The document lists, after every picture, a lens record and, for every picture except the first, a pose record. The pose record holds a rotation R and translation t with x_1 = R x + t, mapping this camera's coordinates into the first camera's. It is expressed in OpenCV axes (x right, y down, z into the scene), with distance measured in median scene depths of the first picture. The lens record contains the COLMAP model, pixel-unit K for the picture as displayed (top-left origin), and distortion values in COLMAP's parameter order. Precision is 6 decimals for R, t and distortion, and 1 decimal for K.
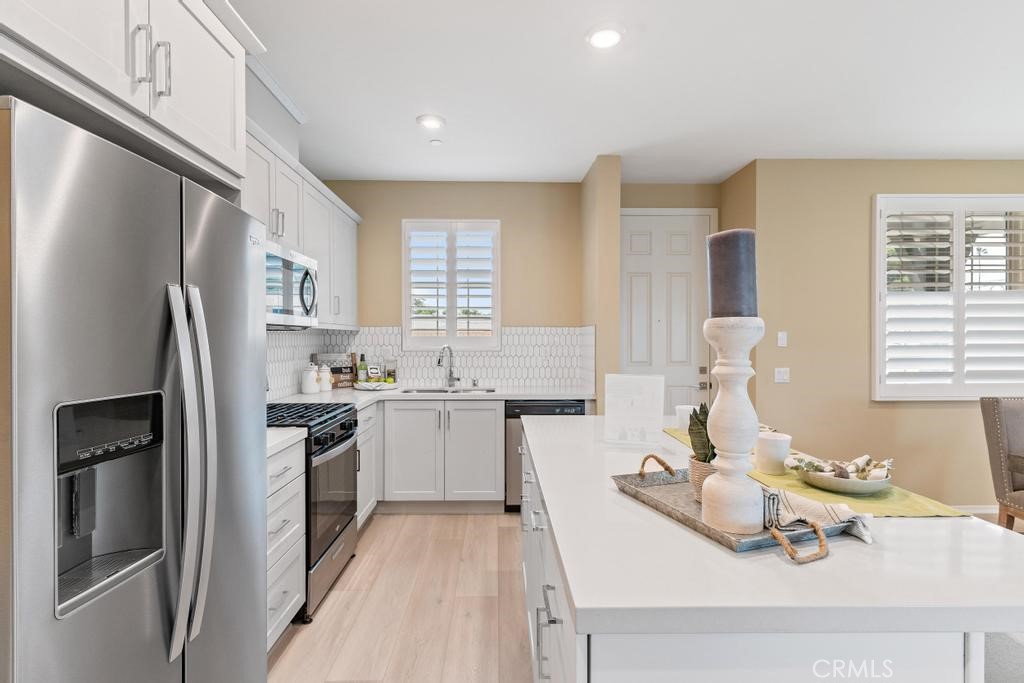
lens RADIAL K [[483.3, 0, 505.1], [0, 483.3, 341.7], [0, 0, 1]] dist [-0.004329, -0.000542]
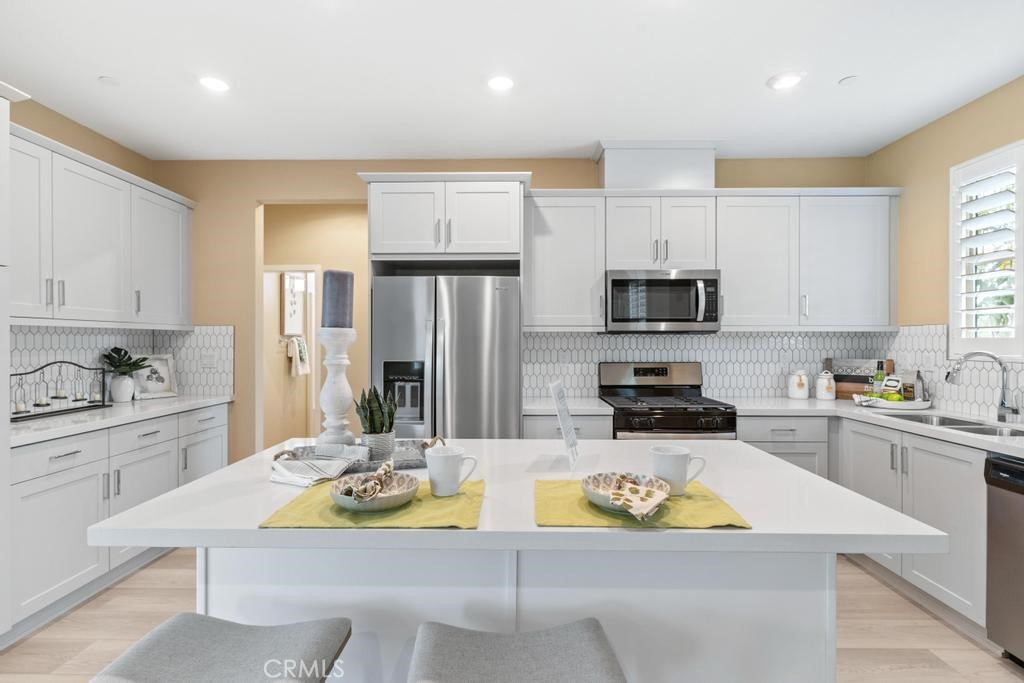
lens RADIAL K [[483.3, 0, 511.1], [0, 483.3, 341.4], [0, 0, 1]] dist [-0.004329, -0.000542]
pose [[-0.020220, 0.000114, -0.999796, 0.563363], [-0.004586, 0.999989, 0.000206, -0.004410], [0.999785, 0.004589, -0.020219, 0.450350]]
